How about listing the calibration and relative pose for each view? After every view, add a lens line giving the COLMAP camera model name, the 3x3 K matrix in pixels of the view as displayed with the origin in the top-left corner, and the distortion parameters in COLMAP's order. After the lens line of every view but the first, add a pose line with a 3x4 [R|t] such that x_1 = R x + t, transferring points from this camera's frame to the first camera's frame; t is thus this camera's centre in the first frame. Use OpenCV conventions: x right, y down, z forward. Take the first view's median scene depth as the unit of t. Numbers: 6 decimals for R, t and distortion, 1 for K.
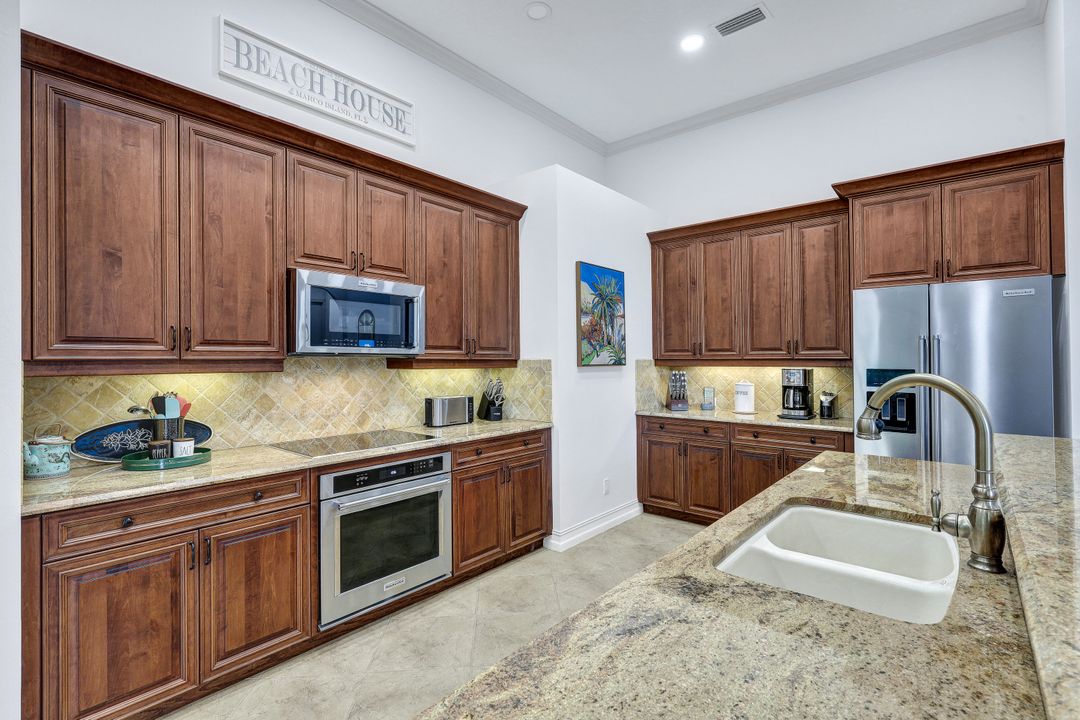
lens RADIAL K [[496.8, 0, 540.1], [0, 496.8, 353.6], [0, 0, 1]] dist [0.000671, 0.000593]
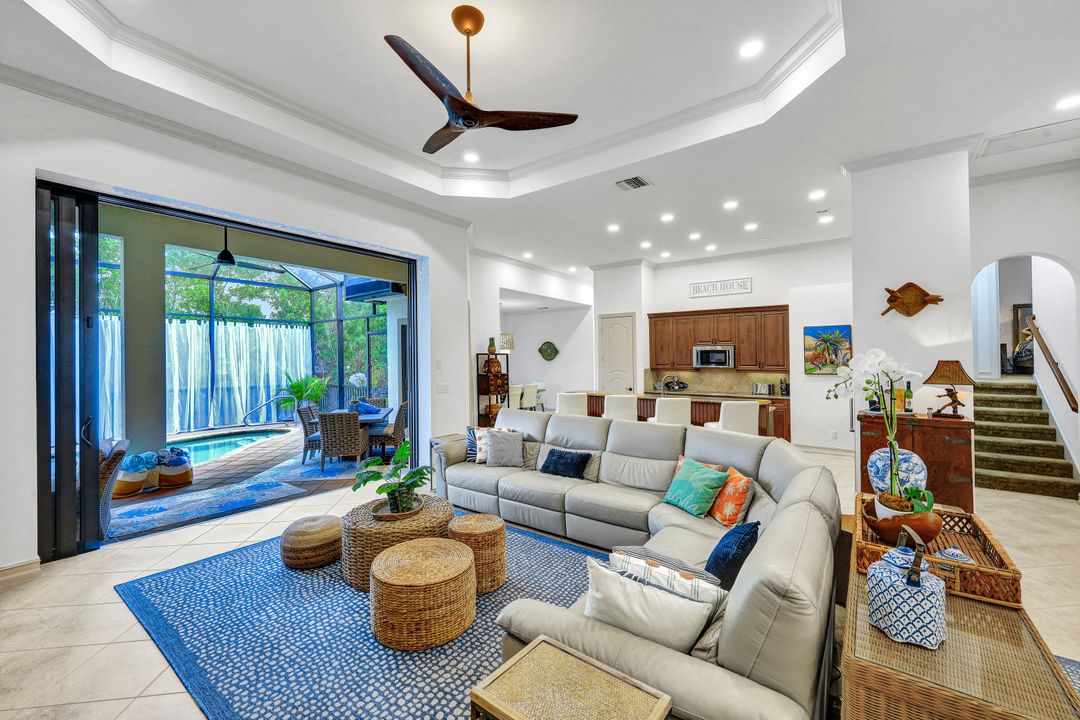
lens RADIAL K [[436.8, 0, 543.6], [0, 436.8, 357.2], [0, 0, 1]] dist [0.002399, 0.000162]
pose [[0.051996, -0.003470, -0.998641, 2.207309], [0.010811, 0.999937, -0.002911, -0.063381], [0.998589, -0.010645, 0.052030, -0.293025]]
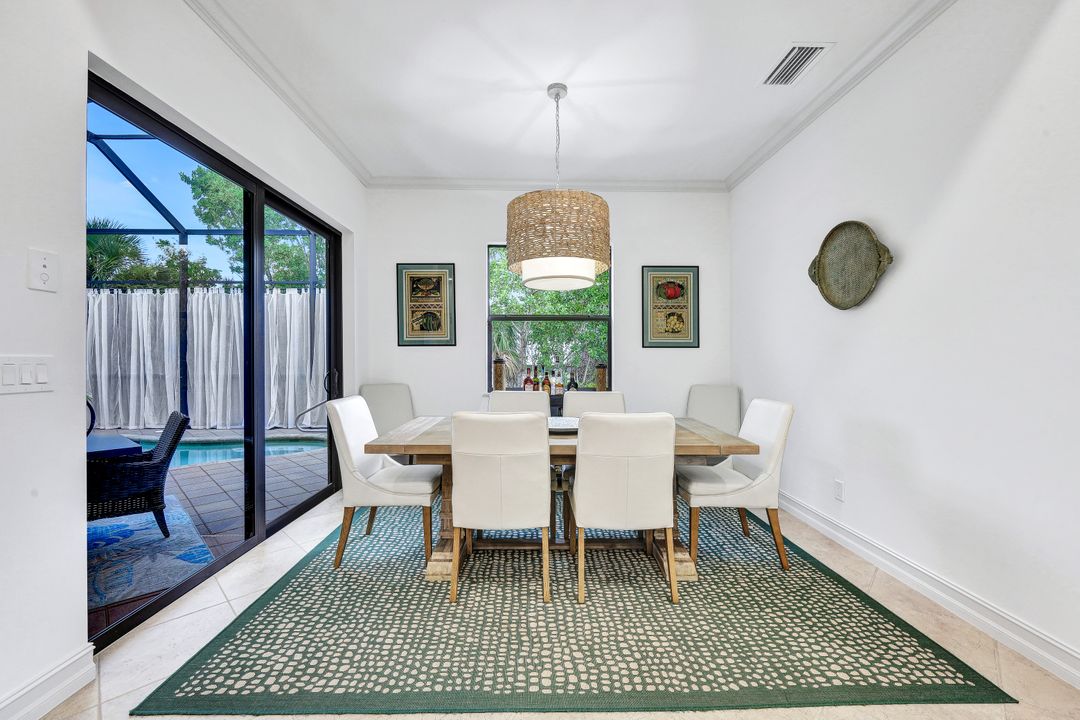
lens RADIAL K [[434.3, 0, 539.4], [0, 434.3, 362.6], [0, 0, 1]] dist [-0.000278, -0.000256]
pose [[-0.743708, 0.006988, -0.668468, -0.602563], [0.002915, 0.999970, 0.007211, 0.052230], [0.668498, 0.003414, -0.743706, 0.176306]]
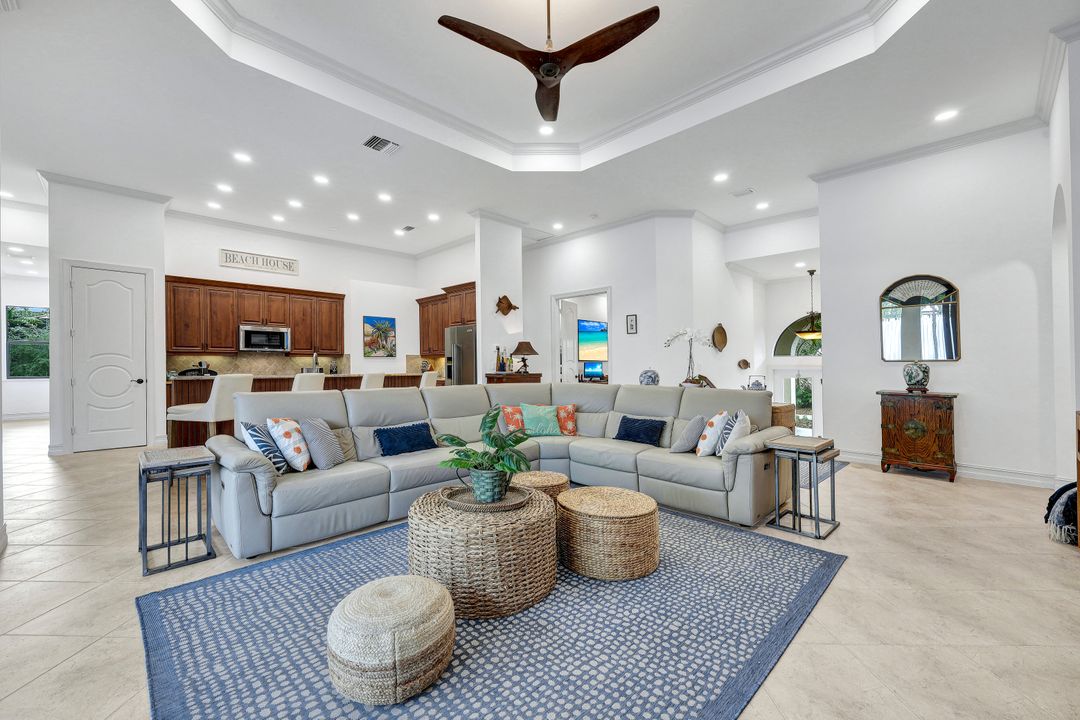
lens RADIAL K [[434.3, 0, 539.4], [0, 434.3, 362.6], [0, 0, 1]] dist [-0.000278, -0.000256]
pose [[0.995616, 0.002686, -0.093496, 1.341253], [-0.001910, 0.999963, 0.008390, 0.039982], [0.093515, -0.008175, 0.995584, -1.294613]]
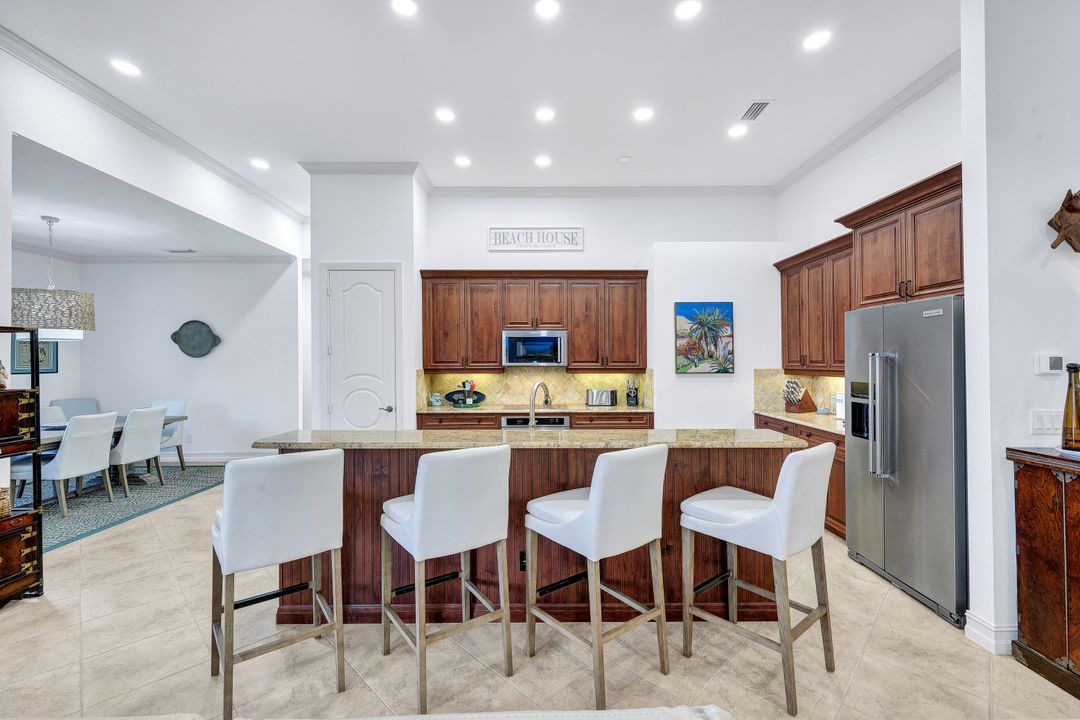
lens RADIAL K [[451.8, 0, 543.2], [0, 451.8, 360.3], [0, 0, 1]] dist [-0.002022, -0.000148]
pose [[0.653761, -0.000203, -0.756701, 0.941876], [0.009792, 0.999919, 0.008191, -0.032171], [0.756638, -0.012765, 0.653710, -0.197778]]
